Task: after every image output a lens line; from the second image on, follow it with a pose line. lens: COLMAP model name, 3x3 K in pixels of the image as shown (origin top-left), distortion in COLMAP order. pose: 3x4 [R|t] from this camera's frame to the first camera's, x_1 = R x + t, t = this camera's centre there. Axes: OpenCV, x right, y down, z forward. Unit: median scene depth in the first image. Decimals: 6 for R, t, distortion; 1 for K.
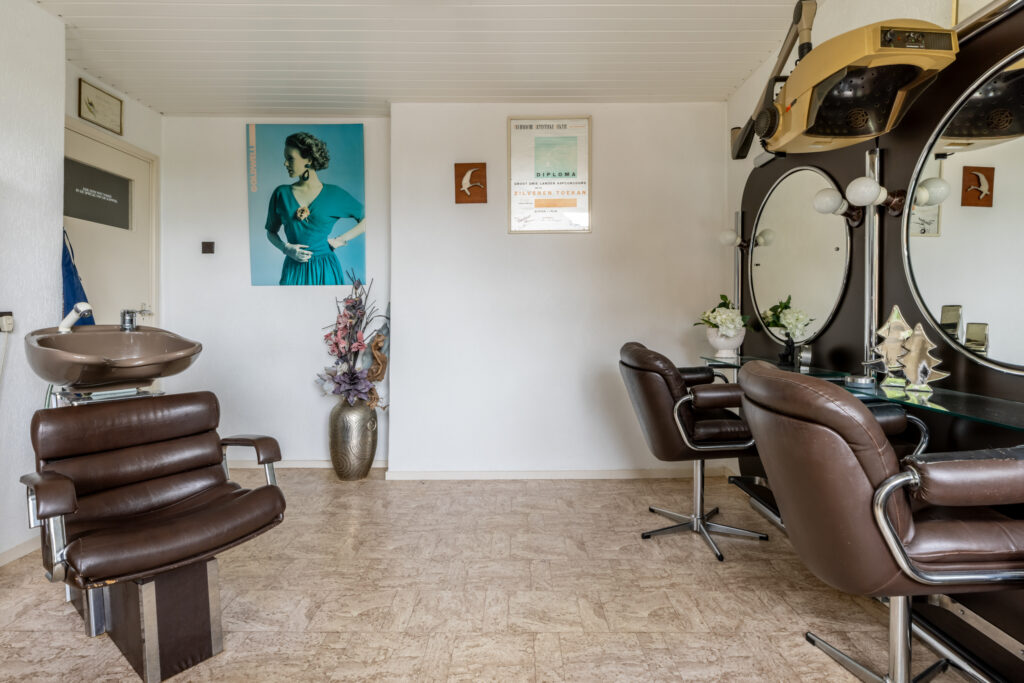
lens RADIAL K [[512.5, 0, 514.2], [0, 512.5, 338.8], [0, 0, 1]] dist [-0.003433, -0.000749]
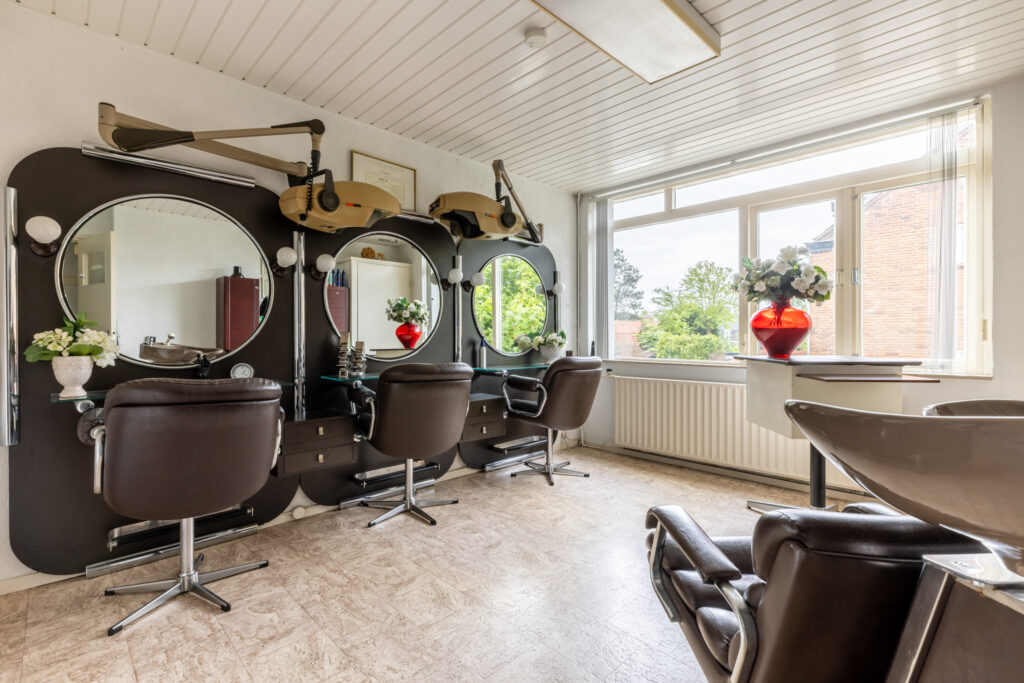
lens RADIAL K [[476.0, 0, 512.0], [0, 476.0, 338.7], [0, 0, 1]] dist [-0.007208, -0.000201]
pose [[-0.708390, 0.002946, 0.705815, -0.754035], [0.036636, 0.998797, 0.032602, -0.062686], [-0.704869, 0.048953, -0.707646, 1.501275]]
